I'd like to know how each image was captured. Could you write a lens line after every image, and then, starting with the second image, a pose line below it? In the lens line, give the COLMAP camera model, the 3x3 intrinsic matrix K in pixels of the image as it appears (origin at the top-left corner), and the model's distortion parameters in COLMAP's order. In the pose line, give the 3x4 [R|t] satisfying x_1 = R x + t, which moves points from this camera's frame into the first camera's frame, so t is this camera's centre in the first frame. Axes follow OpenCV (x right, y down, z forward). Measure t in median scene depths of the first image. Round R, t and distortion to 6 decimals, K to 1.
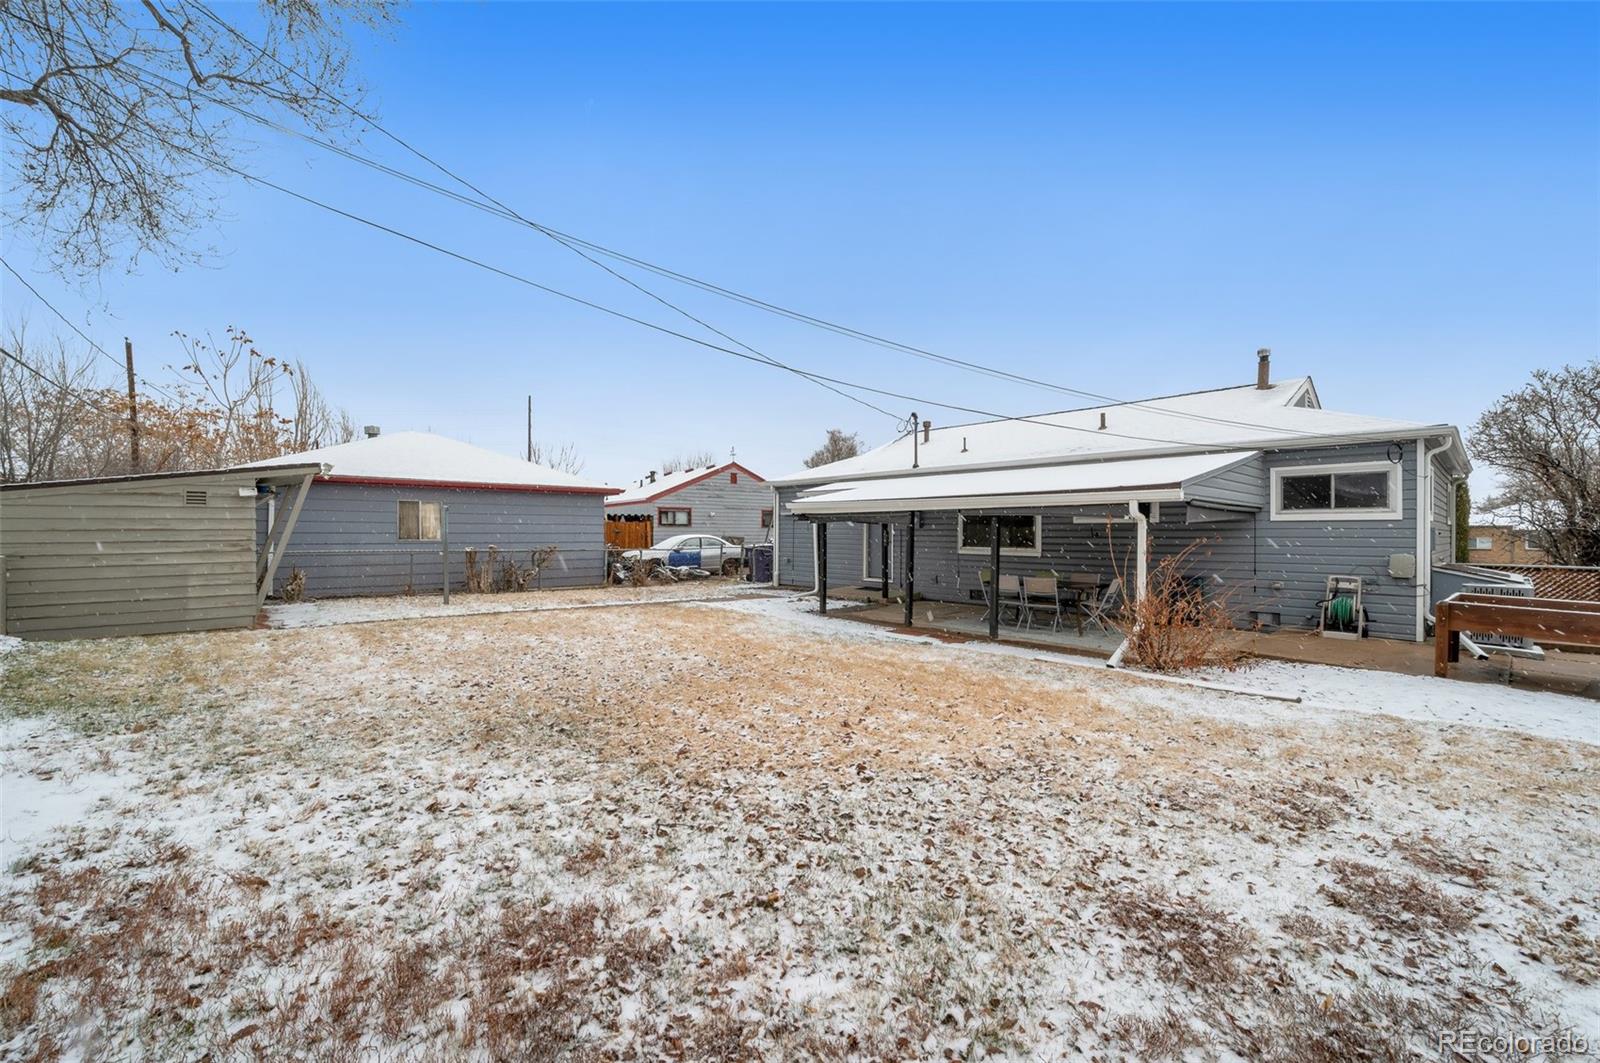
lens RADIAL K [[639.5, 0, 834.8], [0, 639.5, 534.9], [0, 0, 1]] dist [-0.001258, -0.000242]
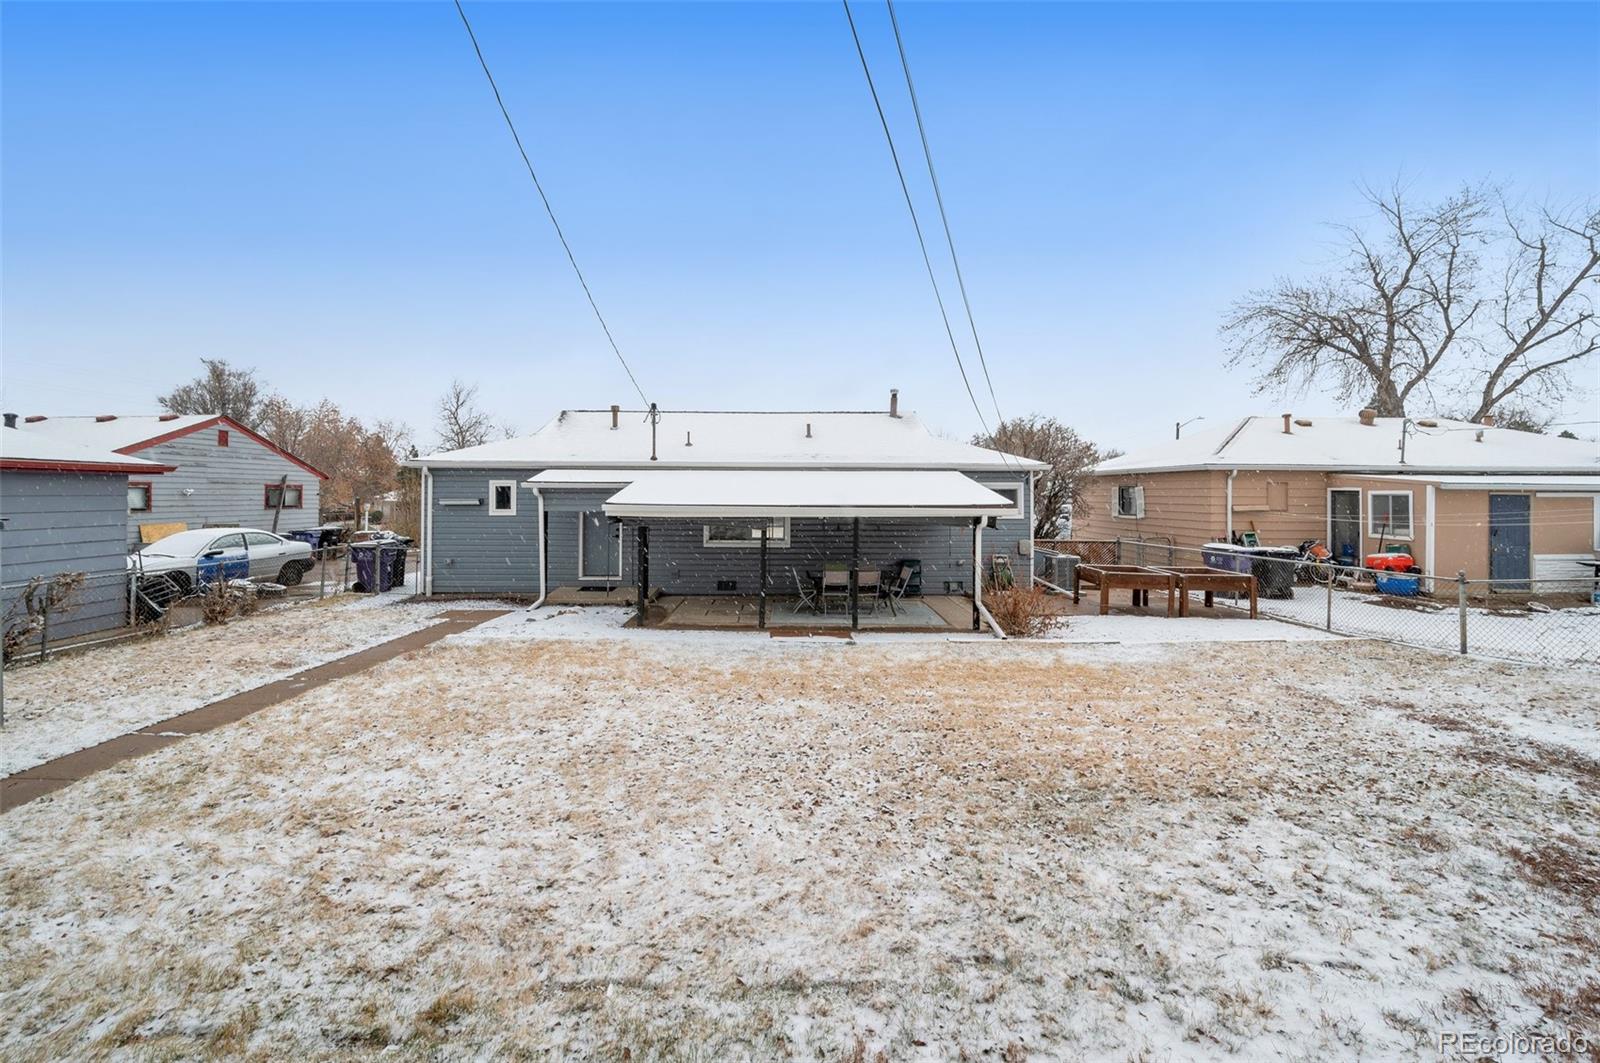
lens RADIAL K [[639.5, 0, 775.3], [0, 639.5, 496.1], [0, 0, 1]] dist [-0.001258, -0.000242]
pose [[0.691069, -0.000599, 0.722789, -0.448822], [-0.000220, 0.999999, 0.001039, -0.051283], [-0.722789, -0.000877, 0.691068, 0.195660]]
